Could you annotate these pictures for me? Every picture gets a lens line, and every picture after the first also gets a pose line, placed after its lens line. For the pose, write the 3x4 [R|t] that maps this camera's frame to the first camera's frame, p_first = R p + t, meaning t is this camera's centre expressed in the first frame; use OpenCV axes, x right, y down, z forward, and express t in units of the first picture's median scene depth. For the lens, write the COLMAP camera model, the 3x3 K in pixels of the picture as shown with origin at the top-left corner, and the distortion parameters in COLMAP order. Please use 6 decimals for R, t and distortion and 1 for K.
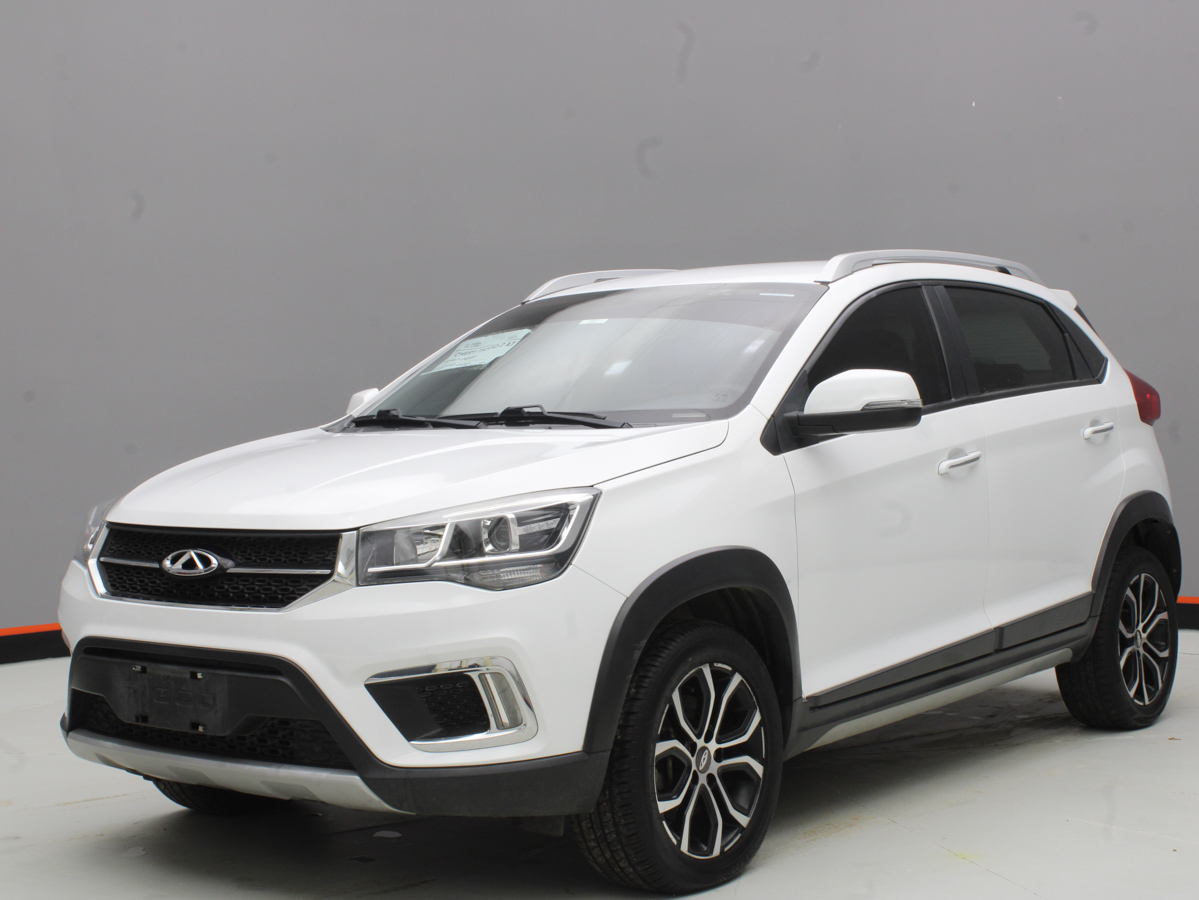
lens RADIAL K [[1824.1, 0, 601.2], [0, 1824.1, 451.2], [0, 0, 1]] dist [-0.053461, 0.000000]
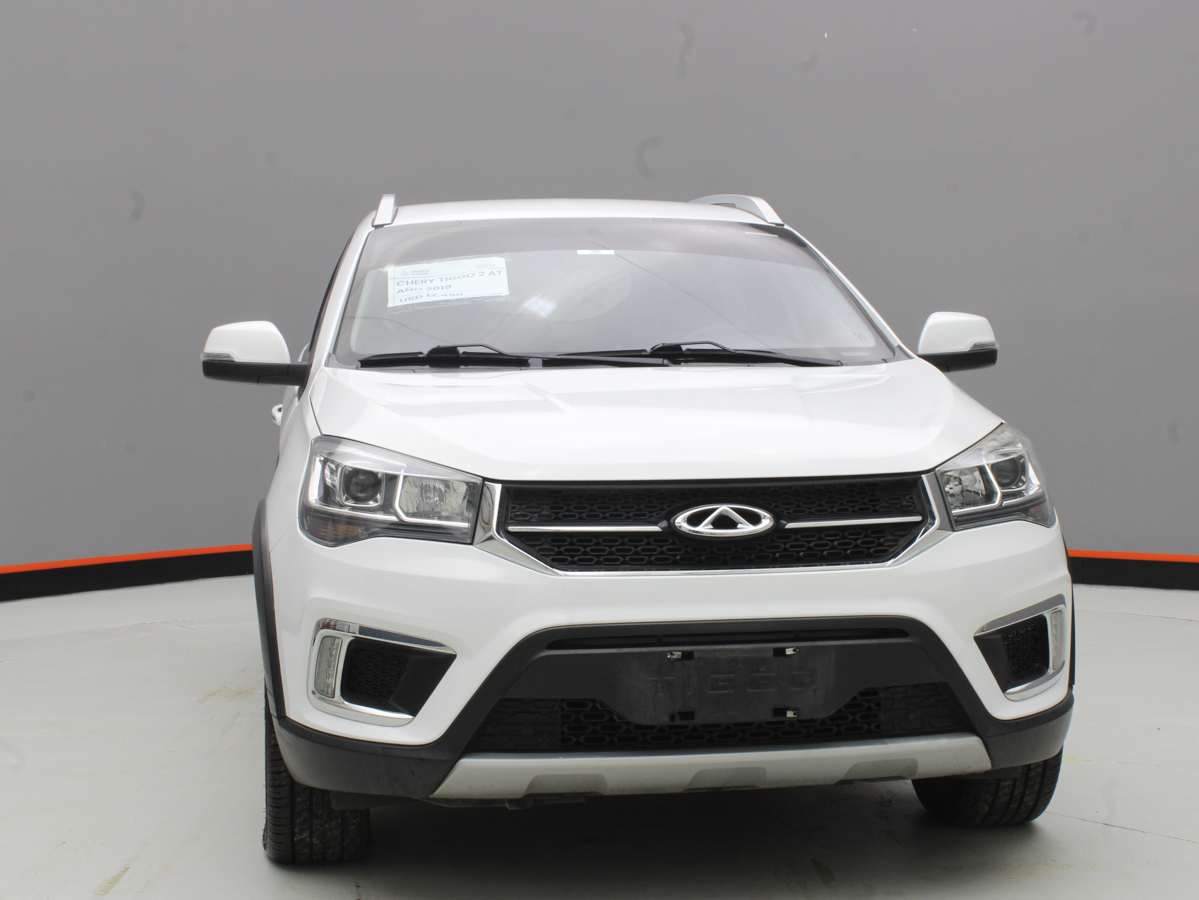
lens RADIAL K [[1942.1, 0, 599.9], [0, 1942.1, 455.3], [0, 0, 1]] dist [-0.039423, 0.000000]
pose [[0.684509, -0.024489, 0.728593, -0.910588], [0.013128, 0.999688, 0.021267, 0.012032], [-0.728886, -0.004992, 0.684617, 0.436557]]
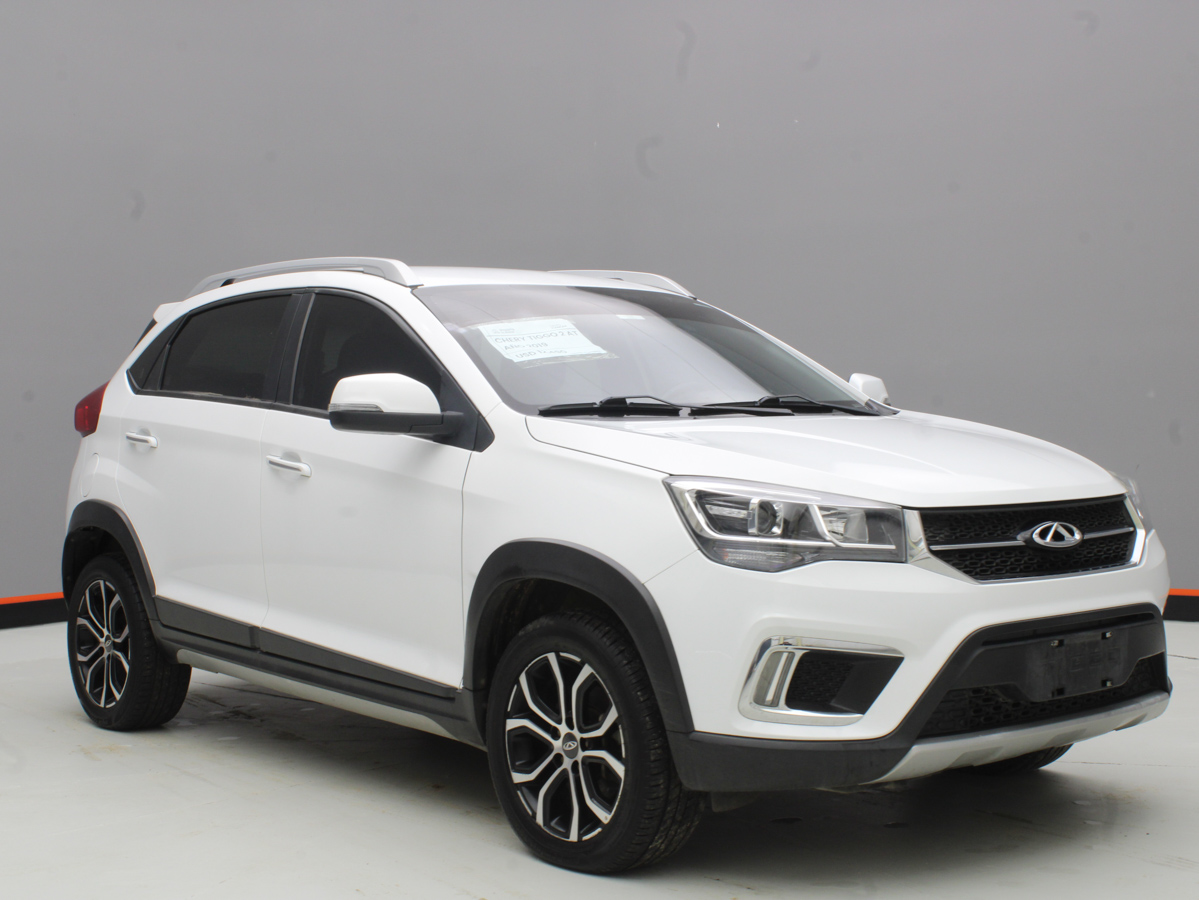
lens RADIAL K [[1738.6, 0, 597.1], [0, 1738.6, 454.8], [0, 0, 1]] dist [-0.058429, 0.000000]
pose [[0.209758, -0.006932, 0.977729, -1.251255], [0.028783, 0.999585, 0.000912, 0.007209], [-0.977330, 0.027950, 0.209871, 1.050167]]
